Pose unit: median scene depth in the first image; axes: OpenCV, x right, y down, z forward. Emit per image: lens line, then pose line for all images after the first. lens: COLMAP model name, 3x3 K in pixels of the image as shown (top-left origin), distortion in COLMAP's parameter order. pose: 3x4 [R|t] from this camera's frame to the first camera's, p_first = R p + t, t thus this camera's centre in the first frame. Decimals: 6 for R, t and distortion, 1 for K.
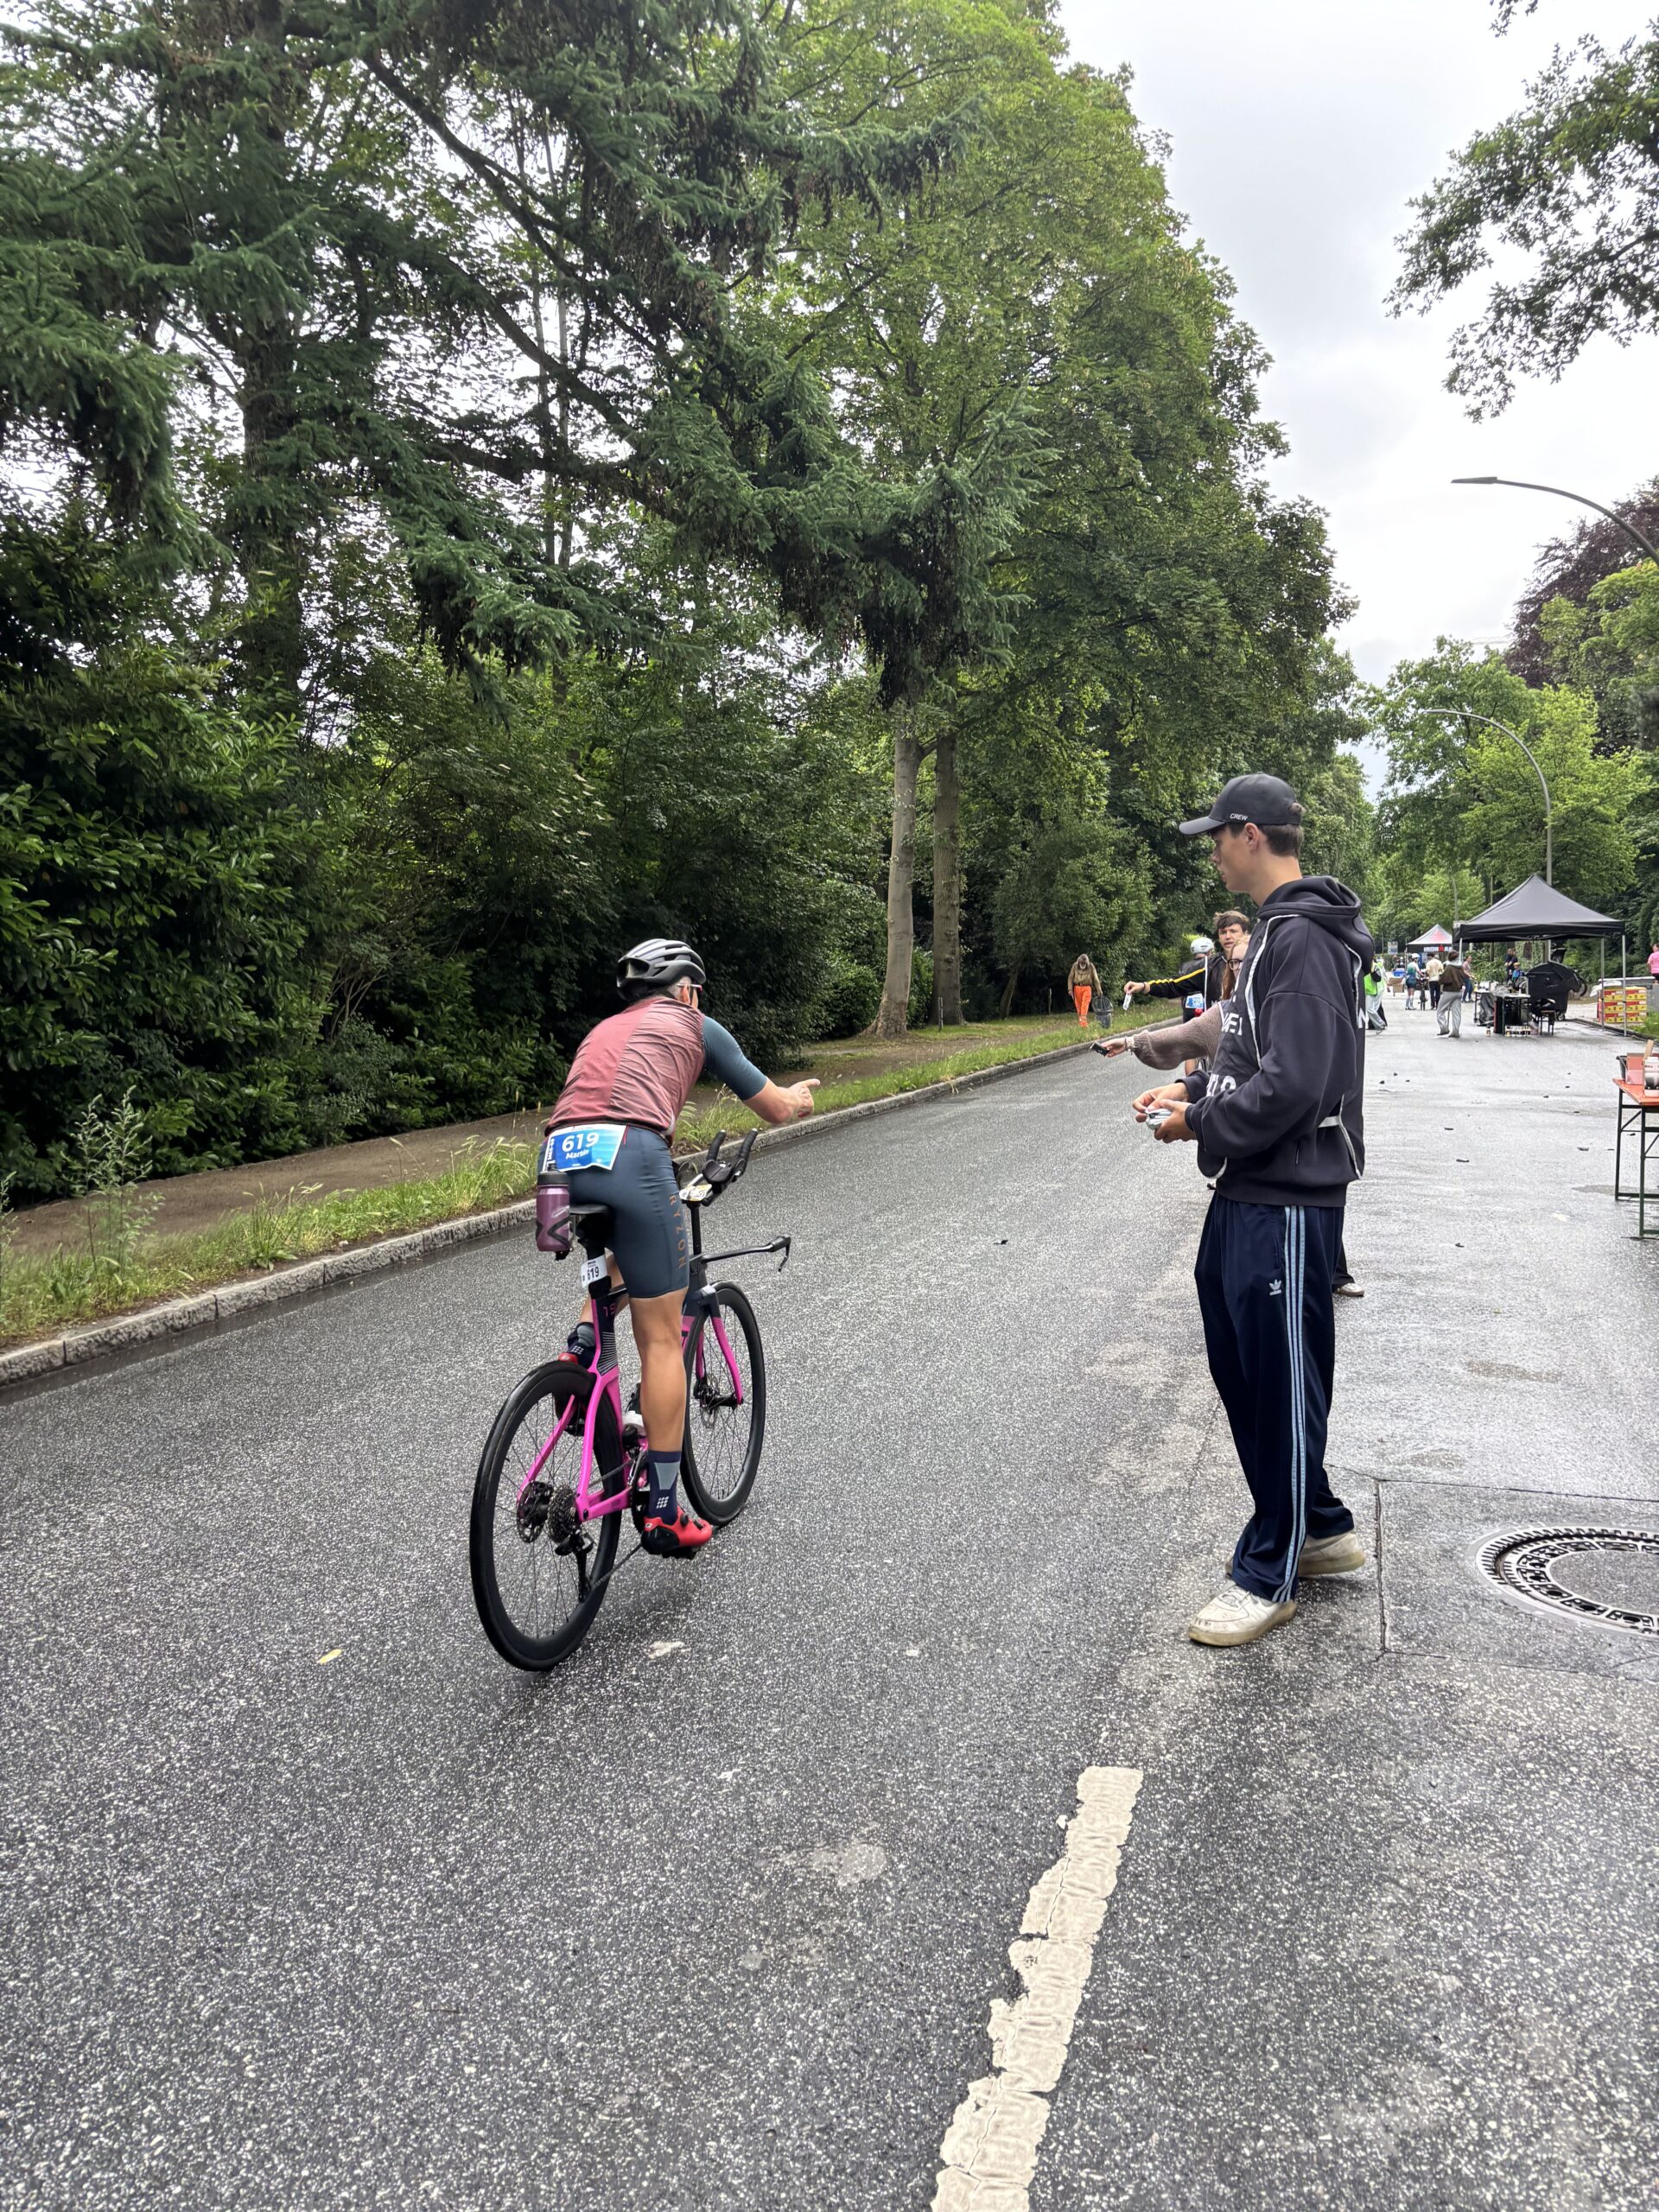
lens RADIAL K [[1670.8, 0, 829.9], [0, 1670.8, 1105.8], [0, 0, 1]] dist [0.010530, -0.002248]
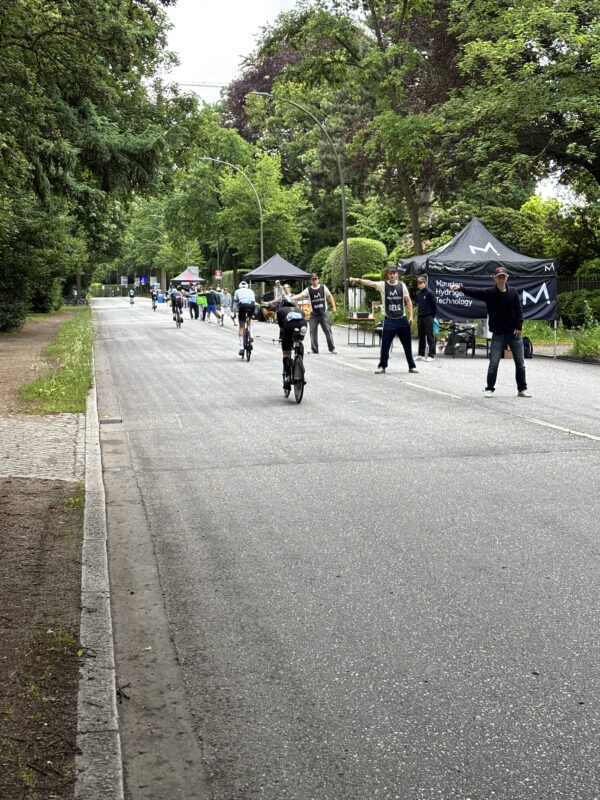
lens RADIAL K [[1305.9, 0, 299.9], [0, 1305.9, 399.5], [0, 0, 1]] dist [-0.007083, 0.000000]
pose [[0.890437, -0.013416, 0.454909, -0.234625], [0.014098, 0.999899, 0.001894, 0.039087], [-0.454888, 0.004727, 0.890536, -0.390255]]
